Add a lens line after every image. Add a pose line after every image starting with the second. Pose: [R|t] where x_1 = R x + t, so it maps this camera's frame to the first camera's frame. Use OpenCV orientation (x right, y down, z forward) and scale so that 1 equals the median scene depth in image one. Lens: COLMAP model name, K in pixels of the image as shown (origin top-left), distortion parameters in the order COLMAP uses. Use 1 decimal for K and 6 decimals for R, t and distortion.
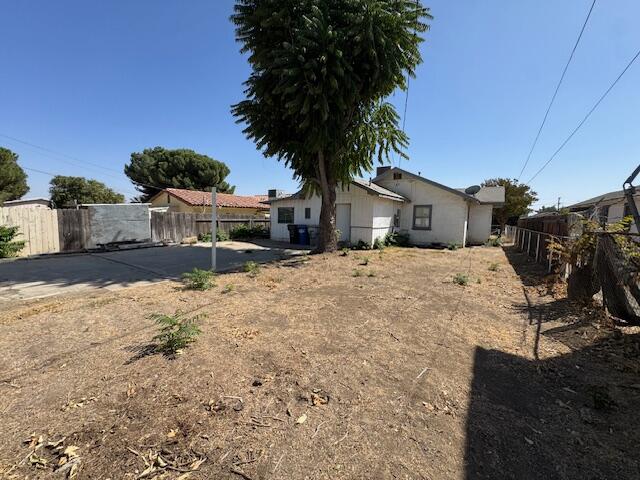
lens RADIAL K [[255.3, 0, 320.0], [0, 255.3, 240.0], [0, 0, 1]] dist [-0.001174, 0.000091]
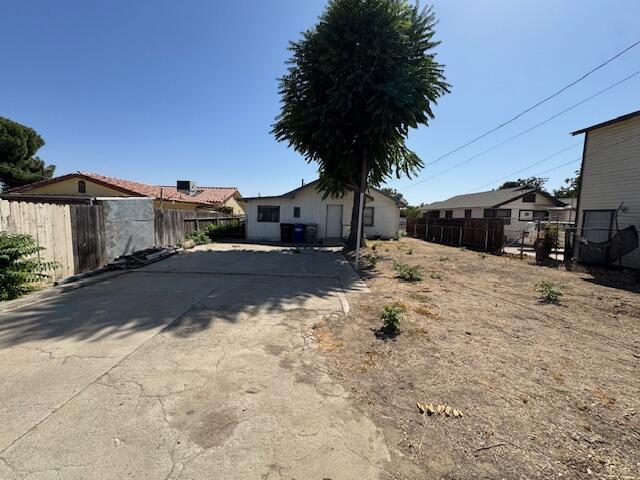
lens RADIAL K [[255.3, 0, 320.0], [0, 255.3, 240.0], [0, 0, 1]] dist [-0.001174, 0.000091]
pose [[0.818038, -0.046909, 0.573249, -0.636990], [0.035470, 0.998886, 0.031122, -0.023529], [-0.574070, -0.005126, 0.818790, 0.101922]]
